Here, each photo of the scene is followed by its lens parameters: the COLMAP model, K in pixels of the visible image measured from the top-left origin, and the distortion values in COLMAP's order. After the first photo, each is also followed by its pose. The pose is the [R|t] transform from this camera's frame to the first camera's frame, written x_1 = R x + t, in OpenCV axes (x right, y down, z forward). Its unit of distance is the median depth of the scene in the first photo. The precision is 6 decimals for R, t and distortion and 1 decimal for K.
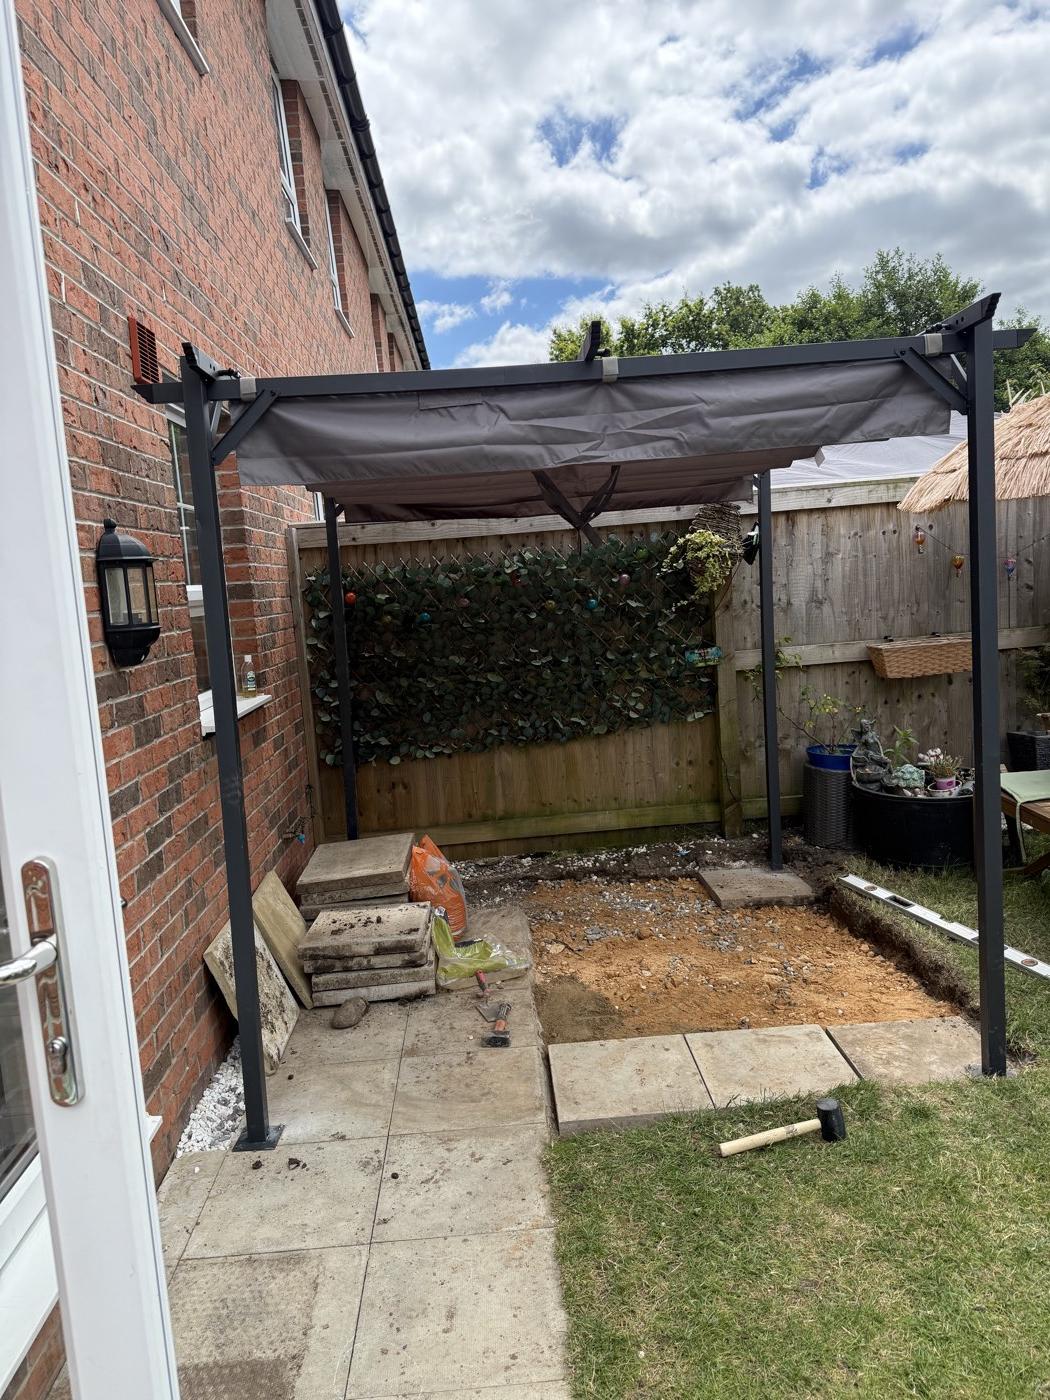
lens RADIAL K [[956.7, 0, 516.8], [0, 956.7, 693.9], [0, 0, 1]] dist [0.137958, -0.199702]
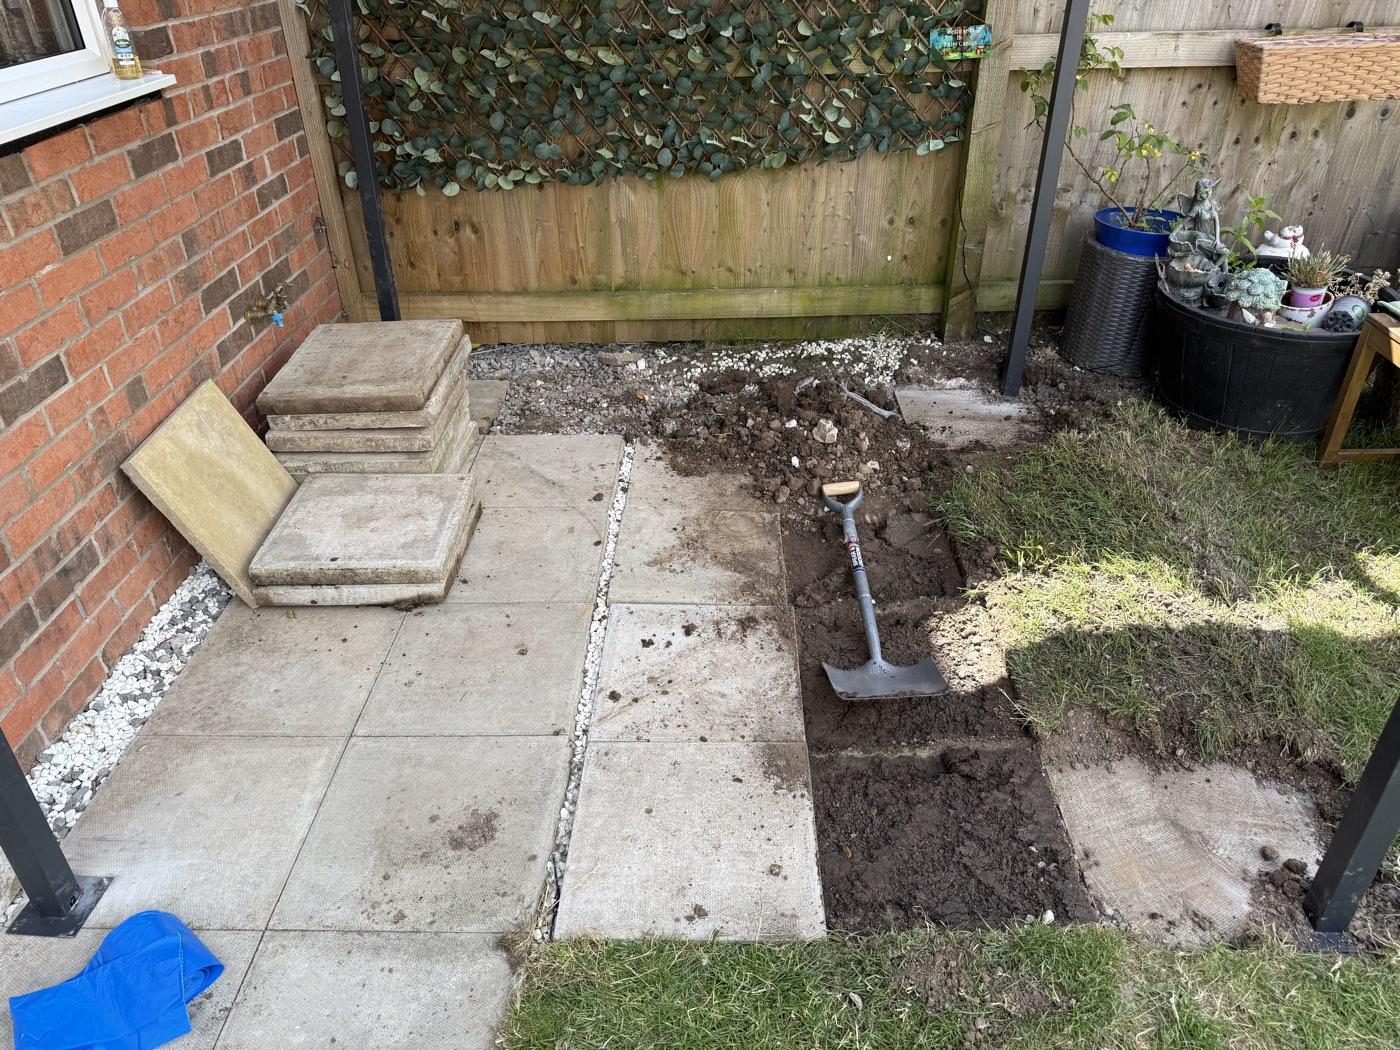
lens RADIAL K [[978.0, 0, 695.5], [0, 978.0, 514.5], [0, 0, 1]] dist [0.032954, -0.047948]
pose [[0.996764, 0.077086, -0.022778, 0.067914], [-0.059948, 0.901688, 0.428212, -0.025608], [0.053548, -0.425461, 0.903391, 0.319512]]
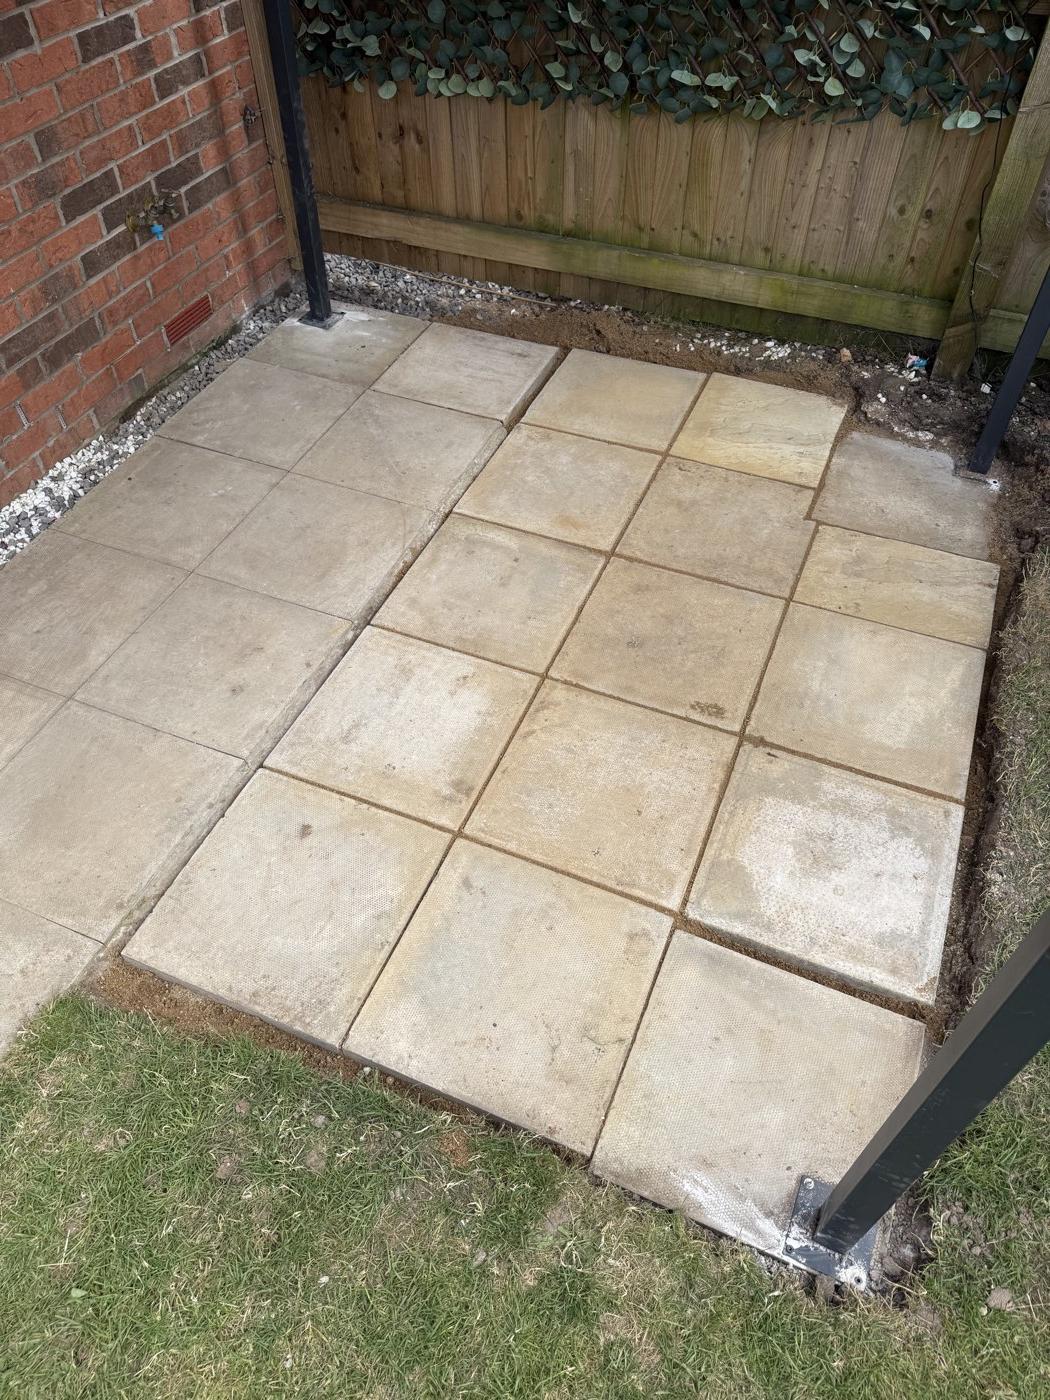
lens RADIAL K [[988.1, 0, 538.5], [0, 988.1, 691.4], [0, 0, 1]] dist [-0.006768, -0.001255]
pose [[0.907439, 0.356535, -0.222344, 0.206658], [-0.111994, 0.715245, 0.689842, -0.086005], [0.404984, -0.601089, 0.688971, 0.425323]]
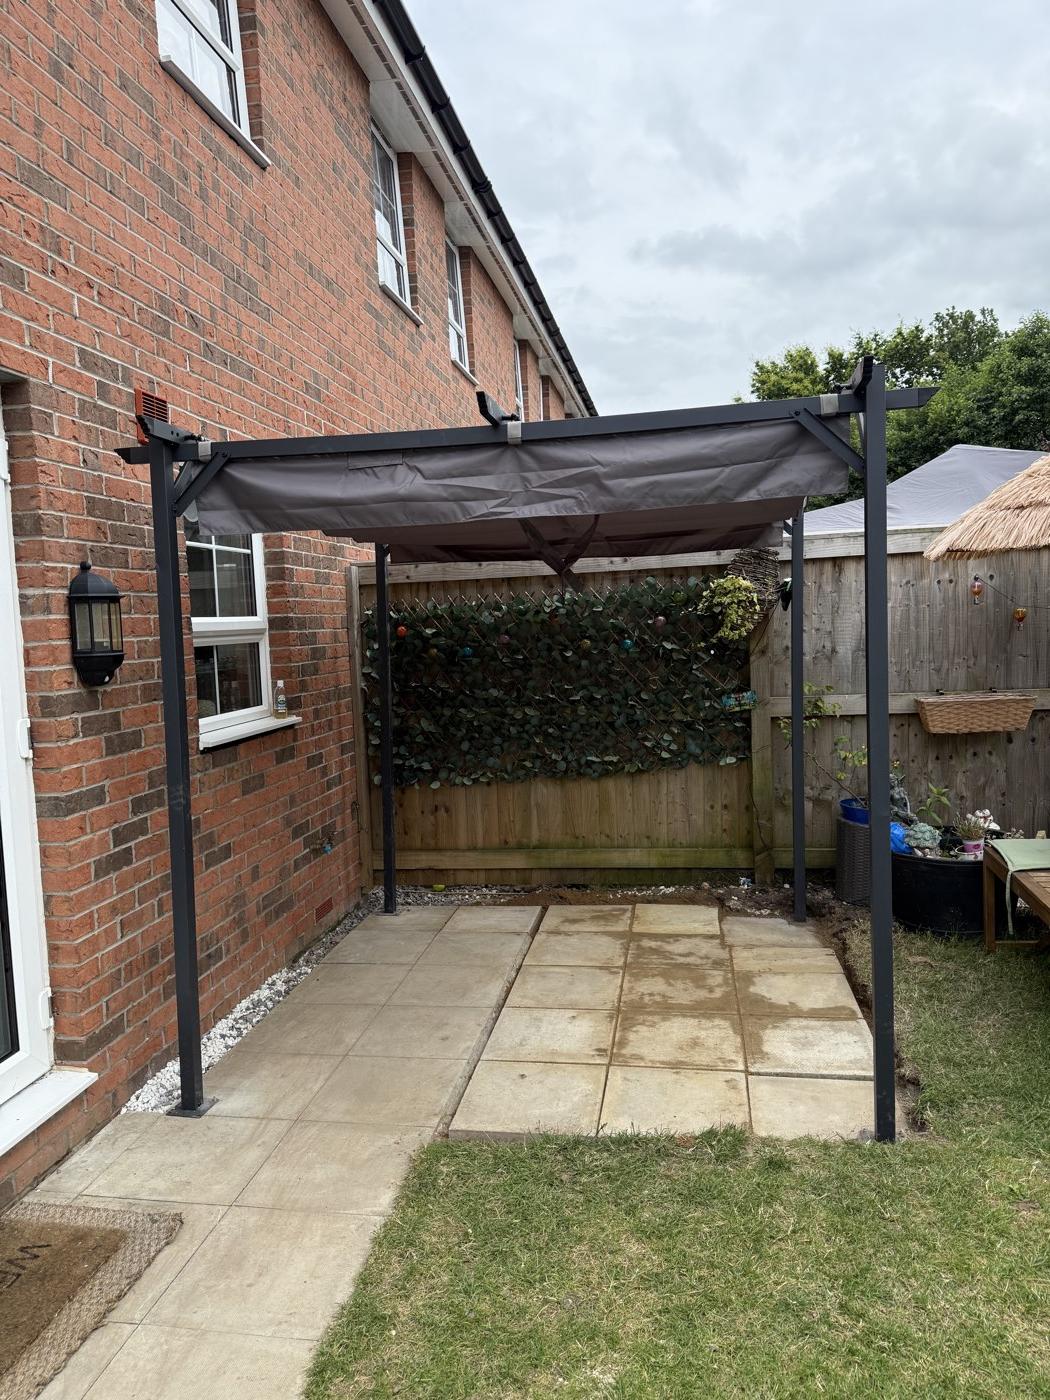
lens RADIAL K [[959.8, 0, 519.5], [0, 959.8, 701.7], [0, 0, 1]] dist [0.133250, -0.188438]
pose [[0.978462, 0.047578, -0.200868, 0.173846], [-0.052501, 0.998435, -0.019249, -0.006924], [0.199638, 0.029380, 0.979429, -0.027766]]
